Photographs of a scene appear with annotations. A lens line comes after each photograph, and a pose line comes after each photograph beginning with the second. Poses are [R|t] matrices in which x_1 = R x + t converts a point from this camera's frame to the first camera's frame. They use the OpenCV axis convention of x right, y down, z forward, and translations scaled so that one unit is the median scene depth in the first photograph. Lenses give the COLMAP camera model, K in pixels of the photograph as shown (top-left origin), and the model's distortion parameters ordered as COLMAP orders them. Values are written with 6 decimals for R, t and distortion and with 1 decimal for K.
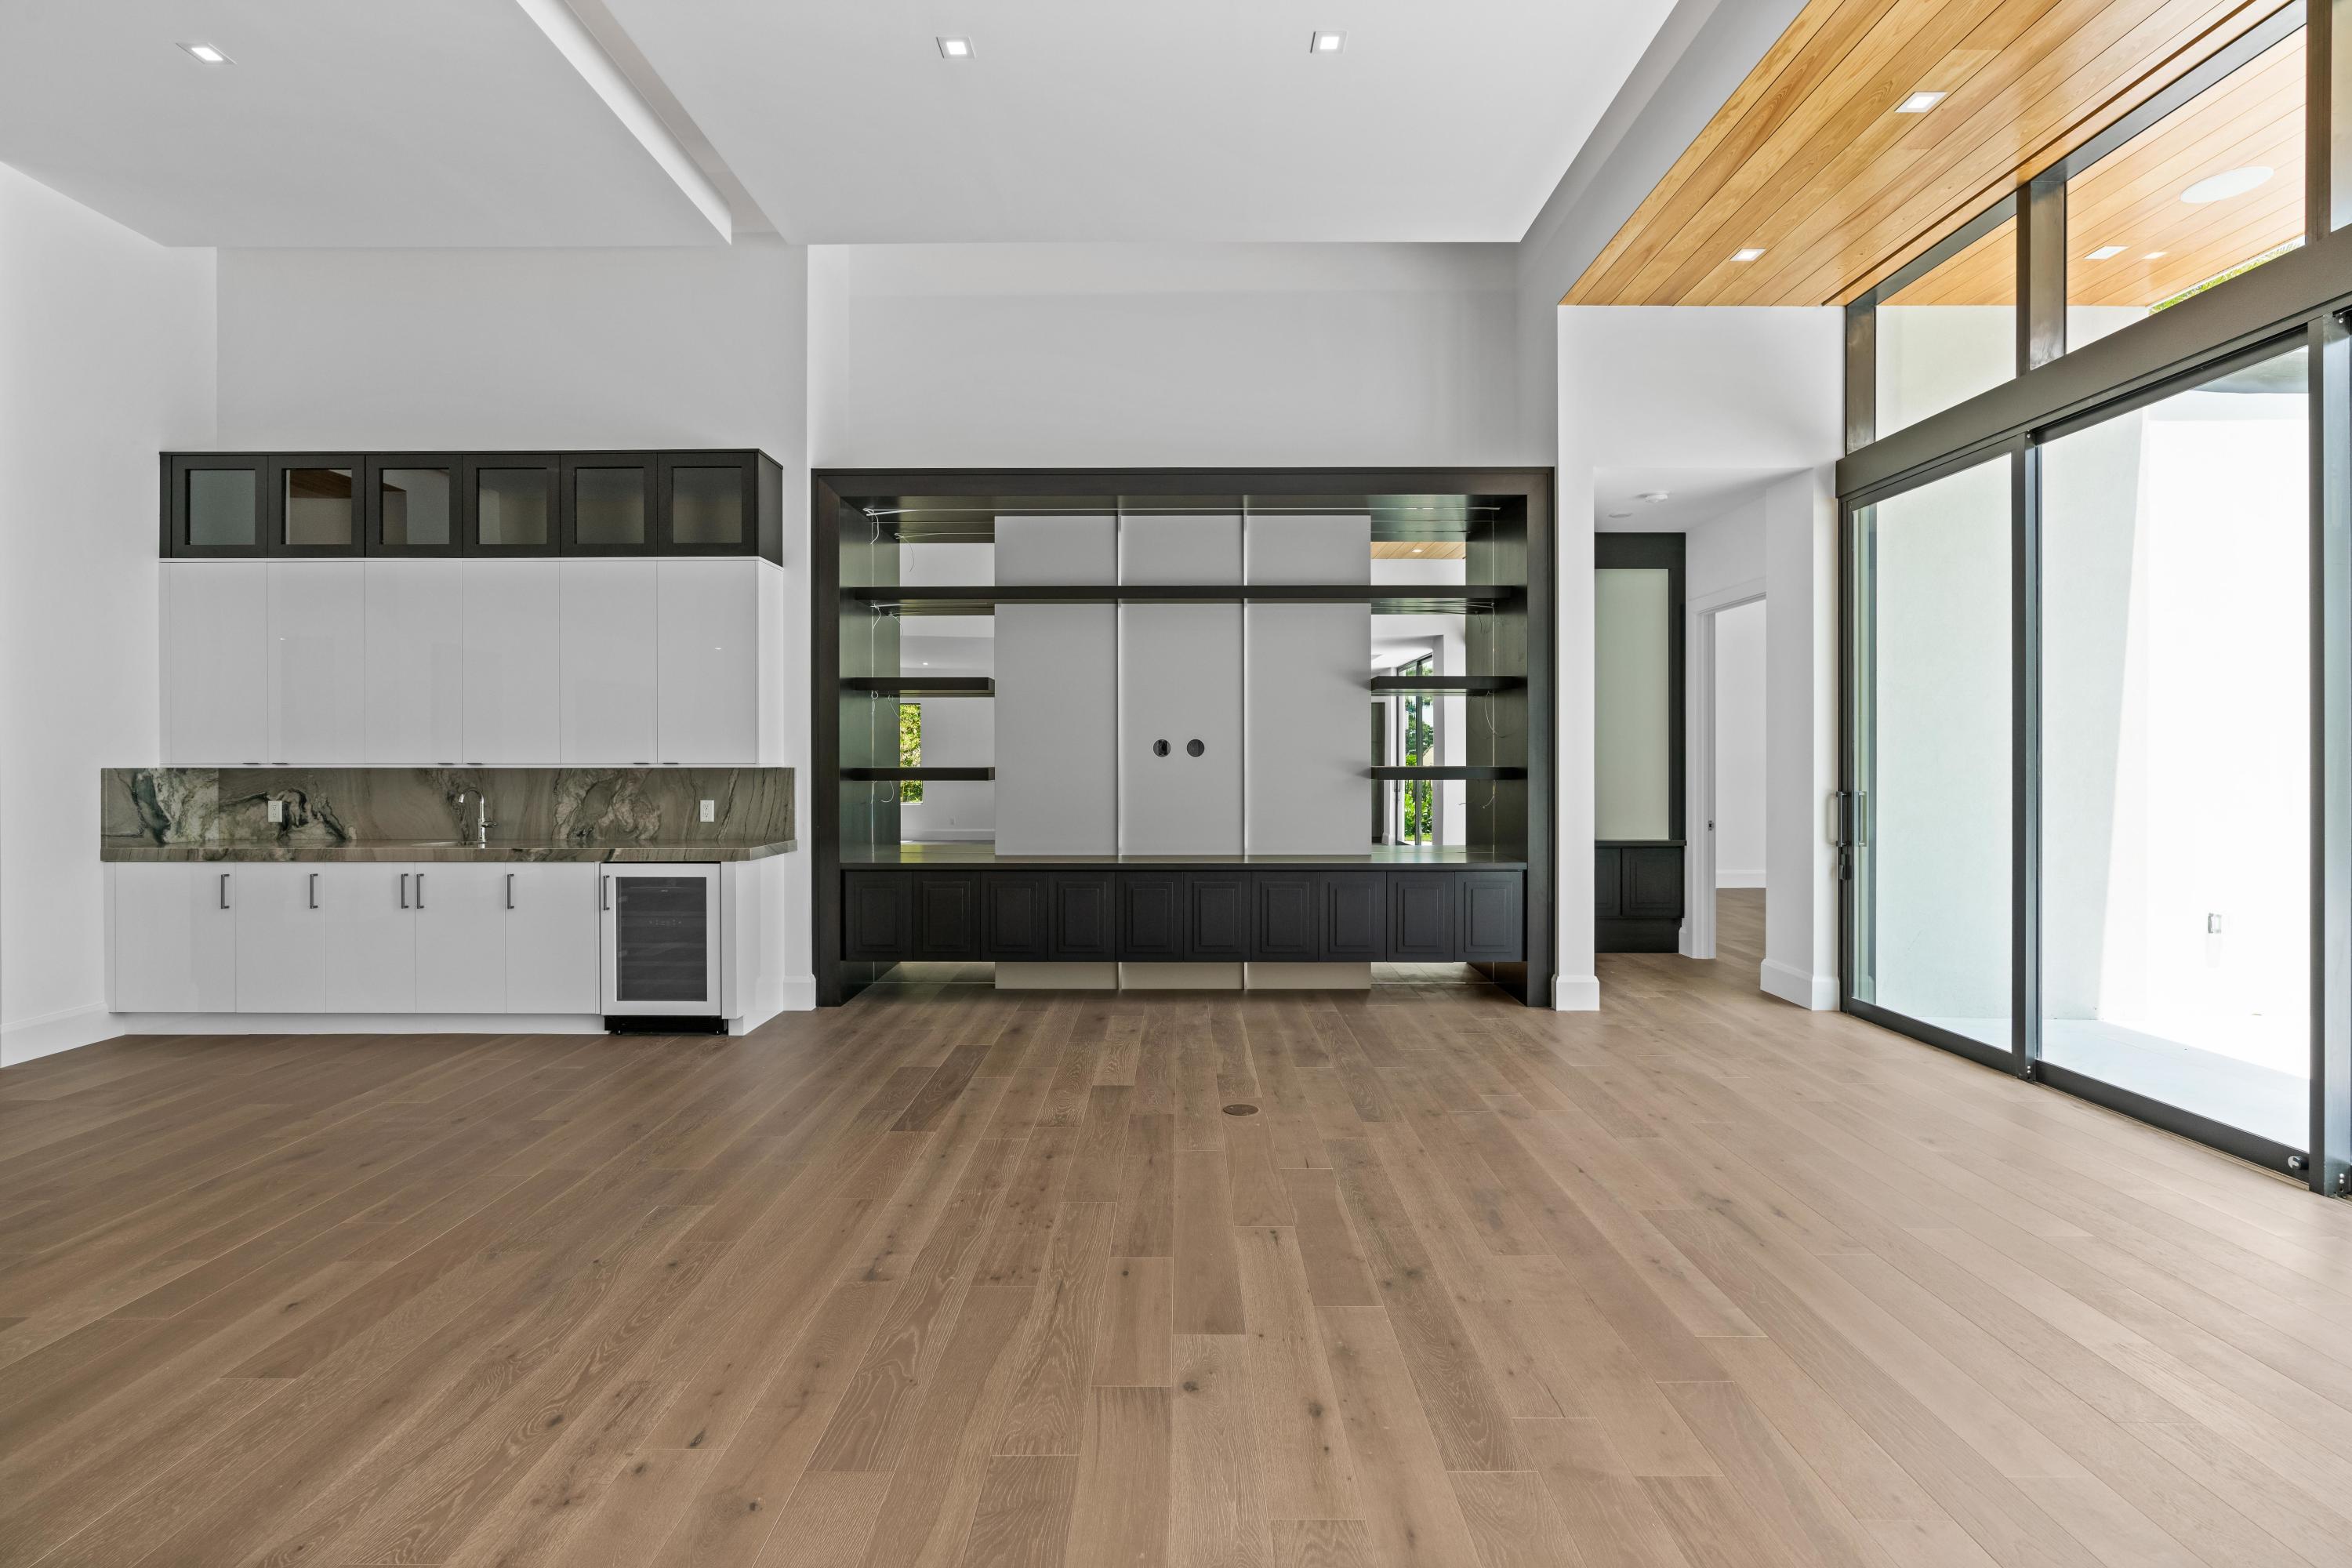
lens RADIAL K [[1056.8, 0, 1177.8], [0, 1056.8, 768.2], [0, 0, 1]] dist [-0.016790, 0.009549]
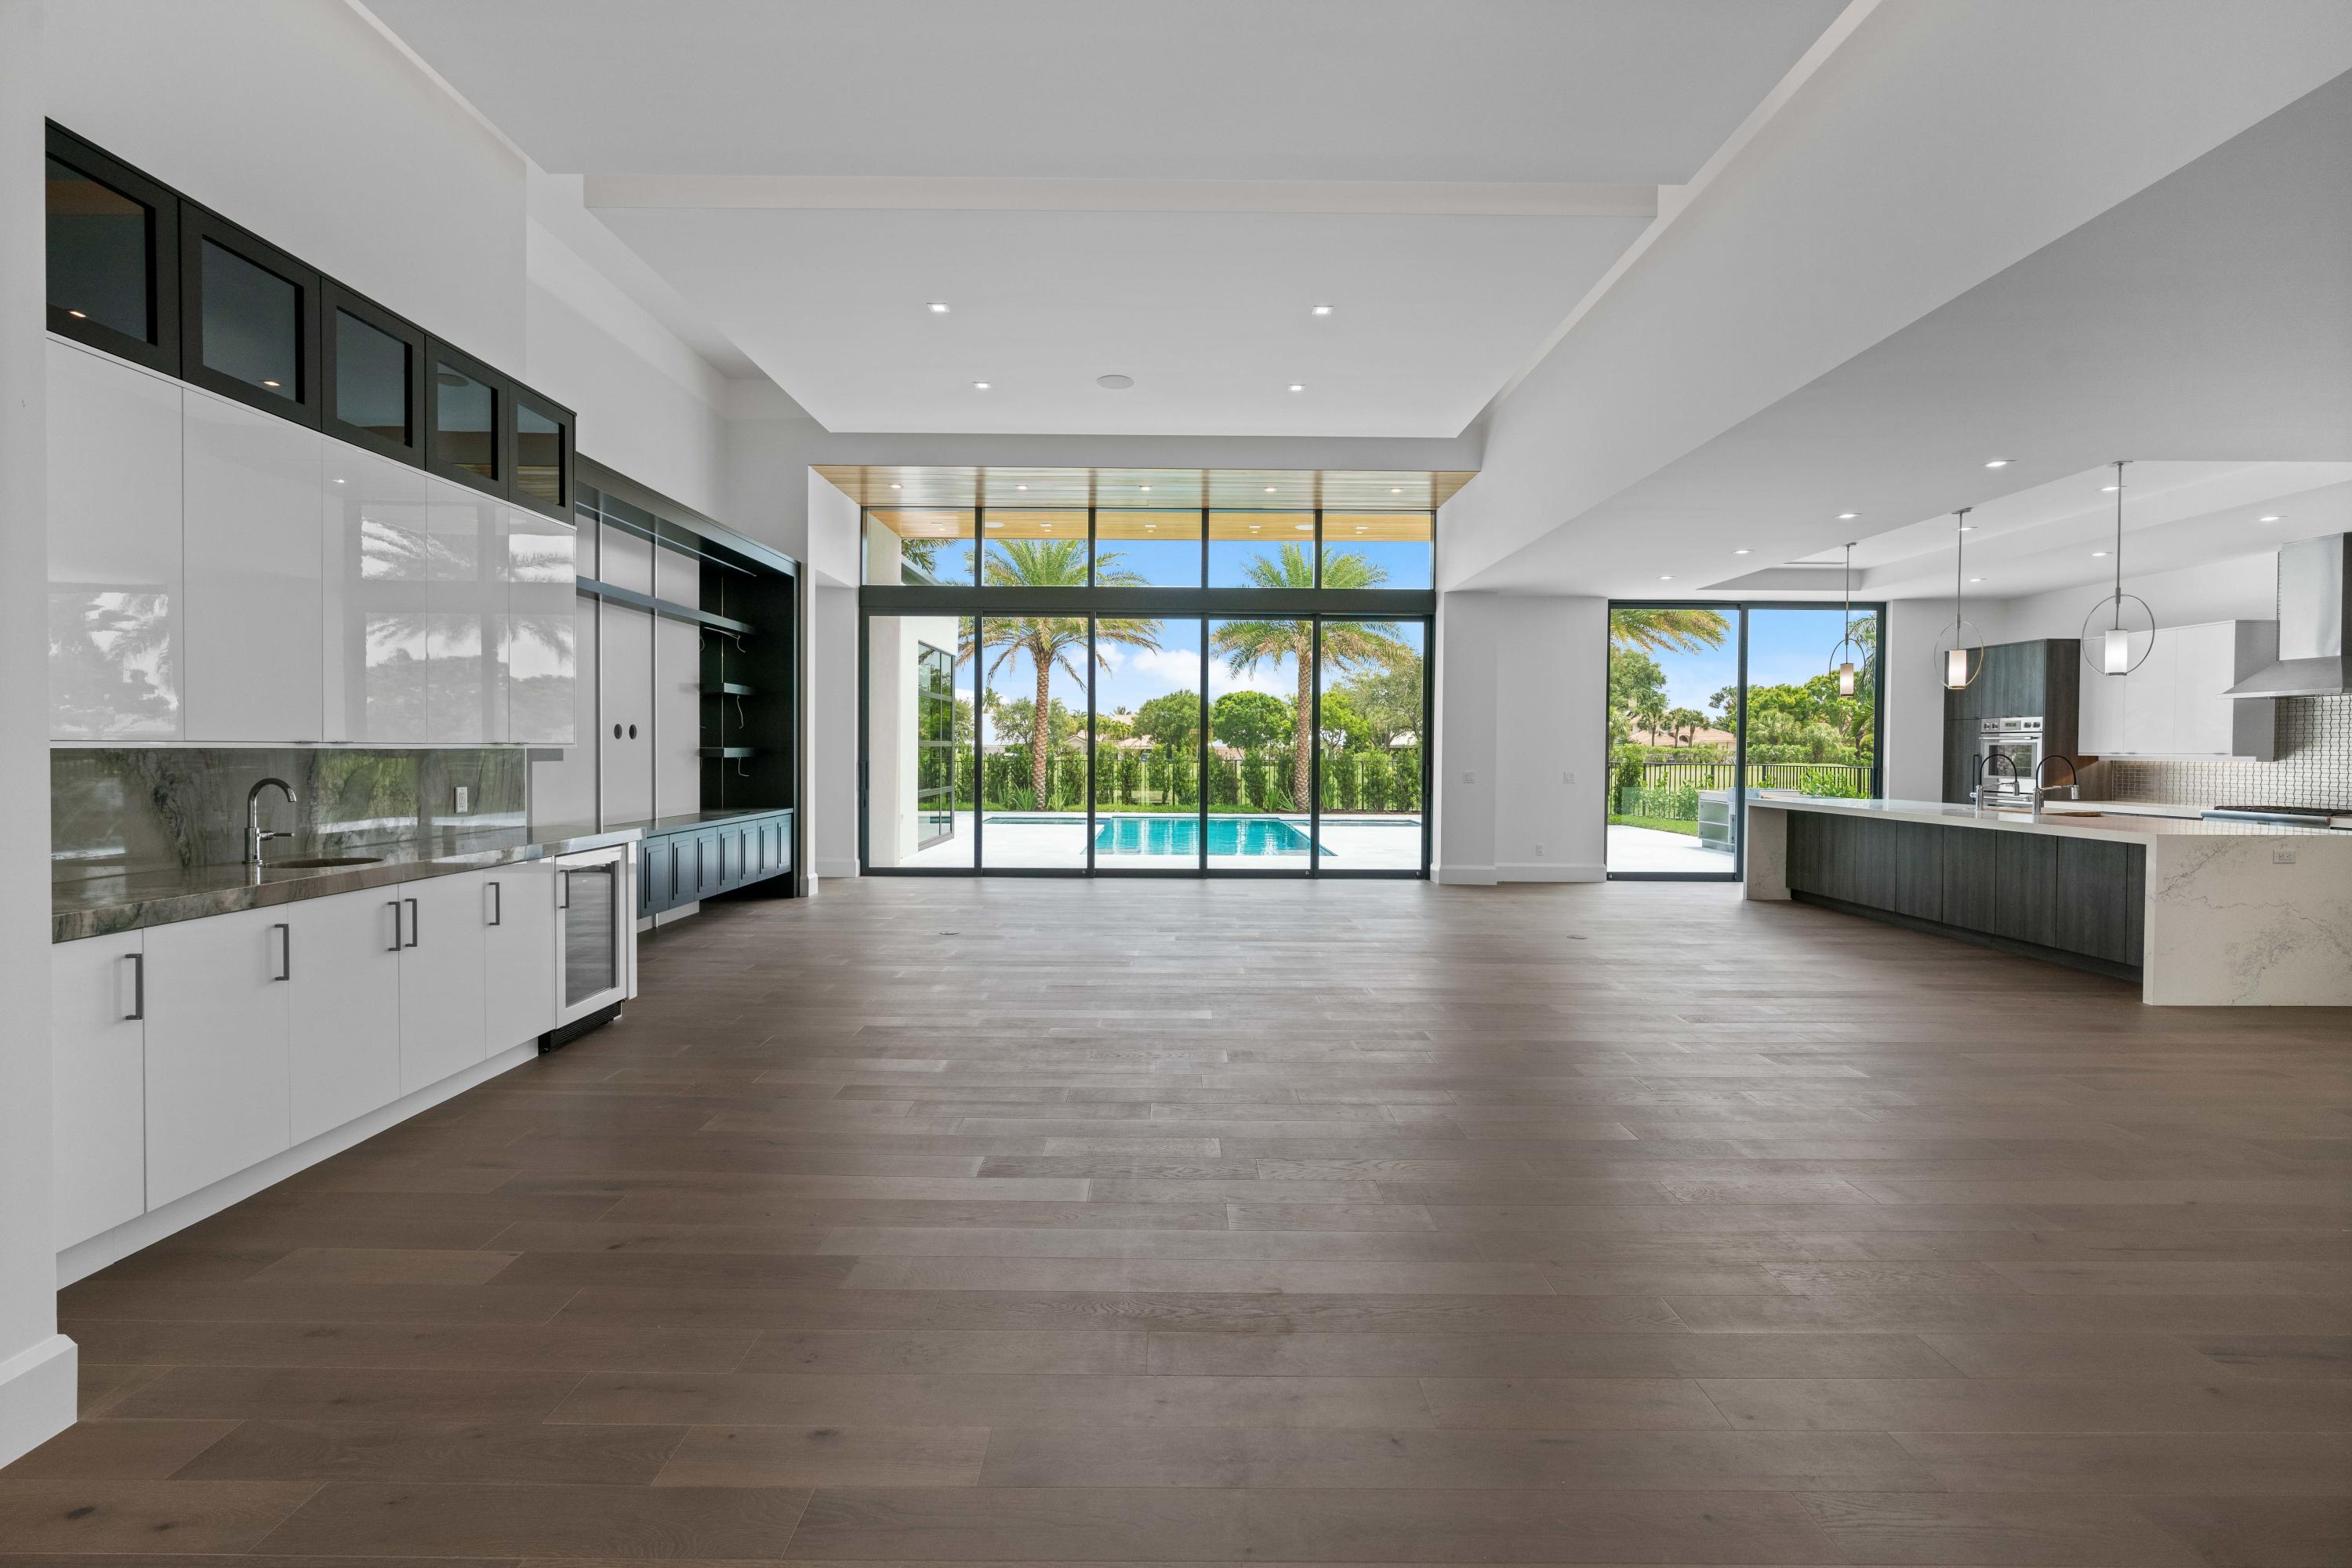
lens RADIAL K [[1056.8, 0, 1177.8], [0, 1056.8, 768.2], [0, 0, 1]] dist [-0.016790, 0.009549]
pose [[-0.011348, -0.018349, 0.999767, -1.297704], [-0.000731, 0.999832, 0.018342, -0.000281], [-0.999935, -0.000522, -0.011359, 0.445971]]
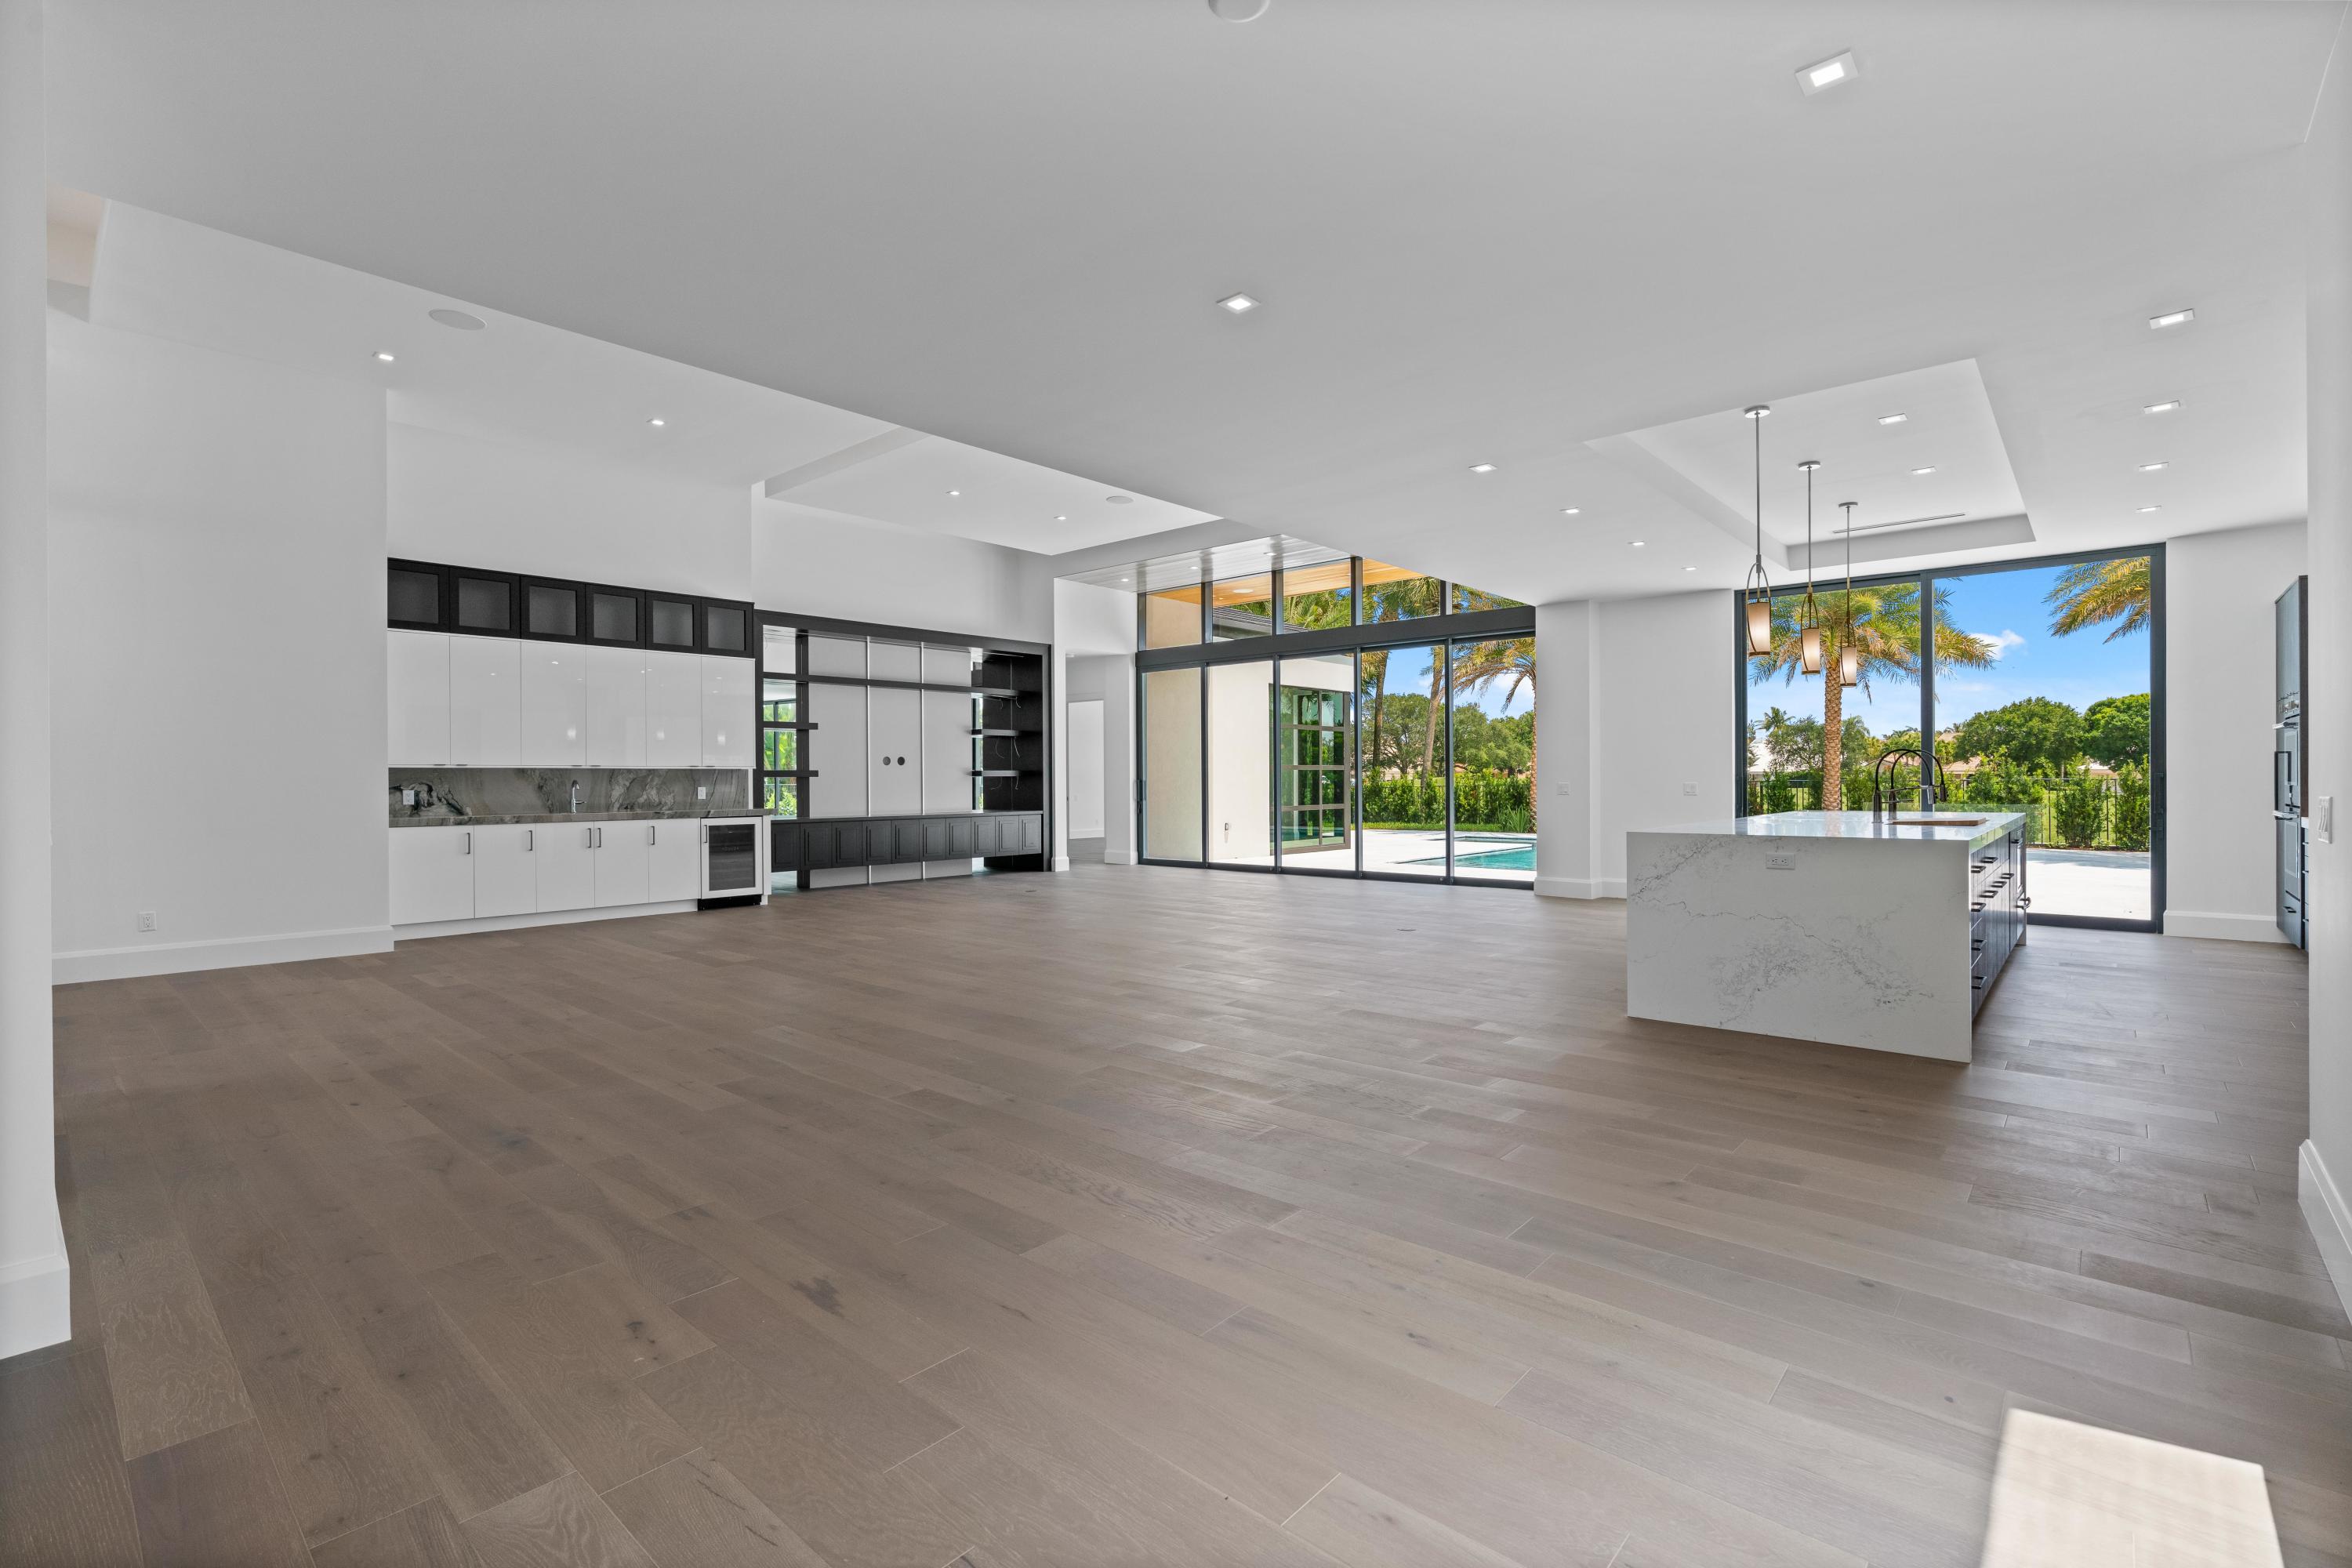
lens RADIAL K [[1056.8, 0, 1177.8], [0, 1056.8, 768.2], [0, 0, 1]] dist [-0.016790, 0.009549]
pose [[0.661348, 0.004290, 0.750067, -1.271689], [0.010657, 0.999829, -0.015116, 0.034304], [-0.750003, 0.017990, 0.661189, -0.810397]]
